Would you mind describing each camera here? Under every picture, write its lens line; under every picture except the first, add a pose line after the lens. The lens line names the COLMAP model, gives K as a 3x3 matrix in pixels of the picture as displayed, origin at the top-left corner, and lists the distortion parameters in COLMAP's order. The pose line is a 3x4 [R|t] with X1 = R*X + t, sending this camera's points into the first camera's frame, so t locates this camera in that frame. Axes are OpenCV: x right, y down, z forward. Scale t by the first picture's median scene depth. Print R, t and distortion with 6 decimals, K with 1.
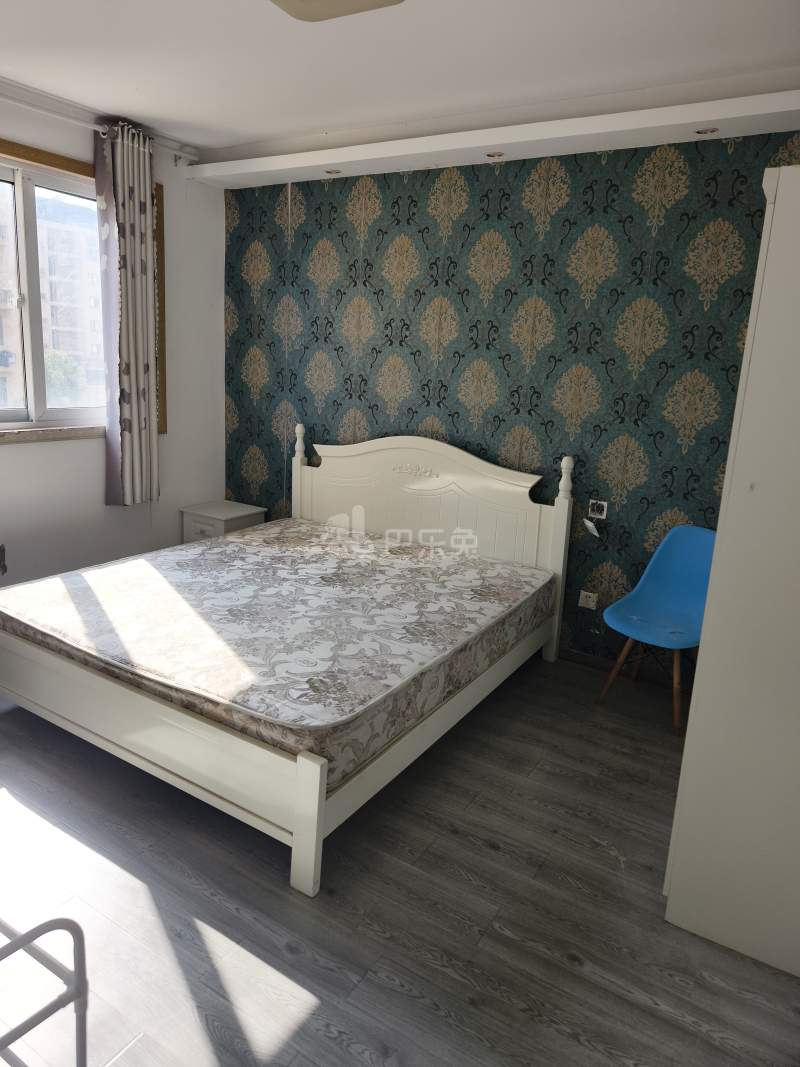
lens RADIAL K [[714.2, 0, 400.0], [0, 714.2, 533.5], [0, 0, 1]] dist [0.038220, 0.001735]
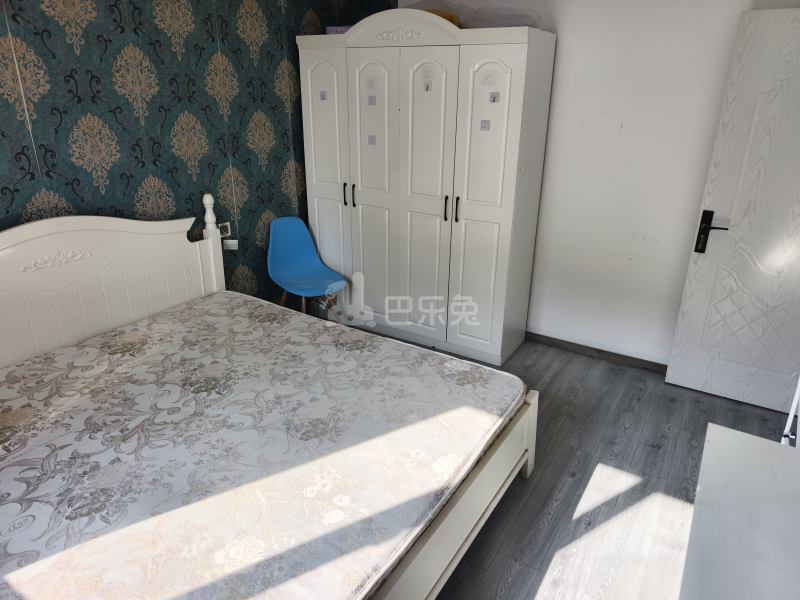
lens RADIAL K [[525.1, 0, 400.0], [0, 525.1, 300.0], [0, 0, 1]] dist [-0.006901, -0.001516]
pose [[-0.010315, -0.406263, 0.913698, -0.608029], [0.225925, 0.889172, 0.397908, -0.219520], [-0.974090, 0.210532, 0.082613, 0.650240]]
